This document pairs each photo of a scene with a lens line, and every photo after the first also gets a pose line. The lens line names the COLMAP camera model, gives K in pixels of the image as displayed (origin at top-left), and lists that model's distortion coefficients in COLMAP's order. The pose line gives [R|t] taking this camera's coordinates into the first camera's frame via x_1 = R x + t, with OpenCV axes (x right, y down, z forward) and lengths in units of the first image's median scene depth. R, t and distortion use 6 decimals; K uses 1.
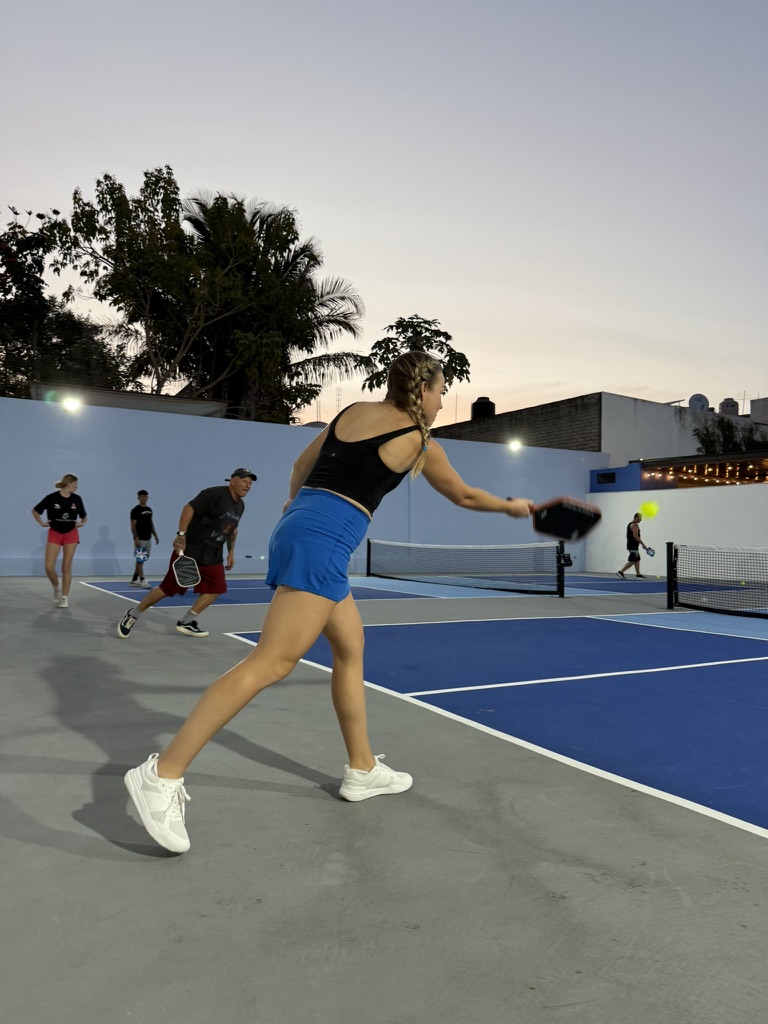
lens RADIAL K [[716.8, 0, 384.0], [0, 716.8, 512.0], [0, 0, 1]] dist [0.001806, -0.003144]
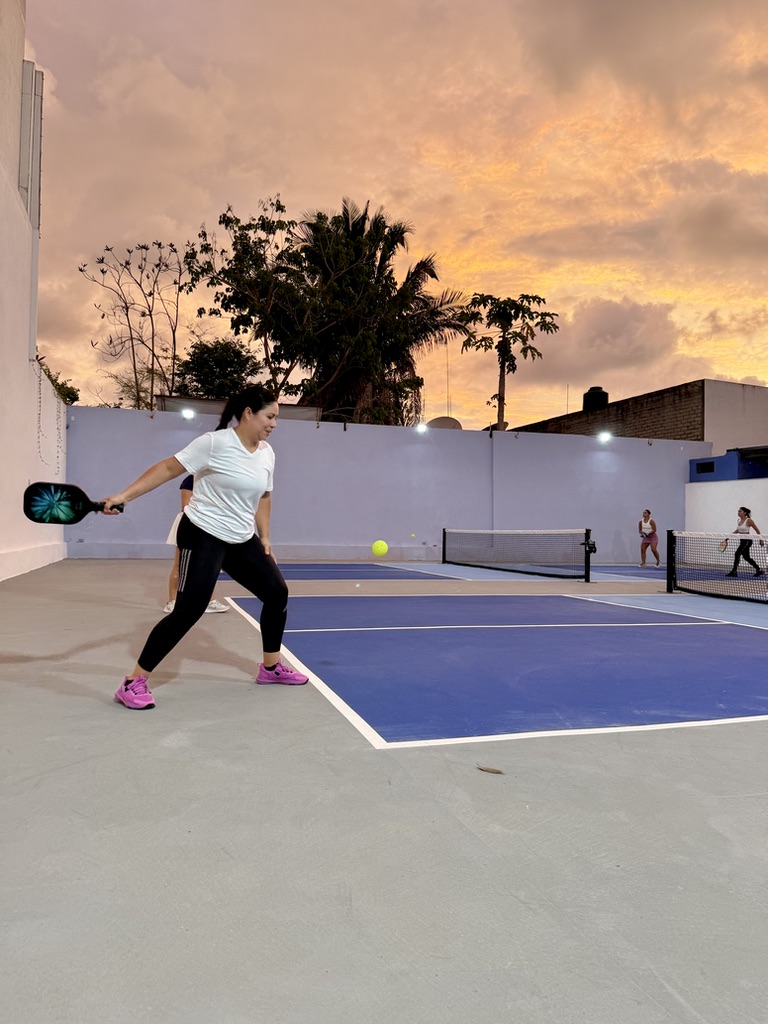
lens RADIAL K [[716.8, 0, 384.0], [0, 716.8, 512.0], [0, 0, 1]] dist [0.001806, -0.003144]
pose [[0.976553, -0.001605, -0.215272, 0.087304], [0.004290, 0.999919, 0.012008, 0.000260], [0.215236, -0.012650, 0.976480, -0.052542]]
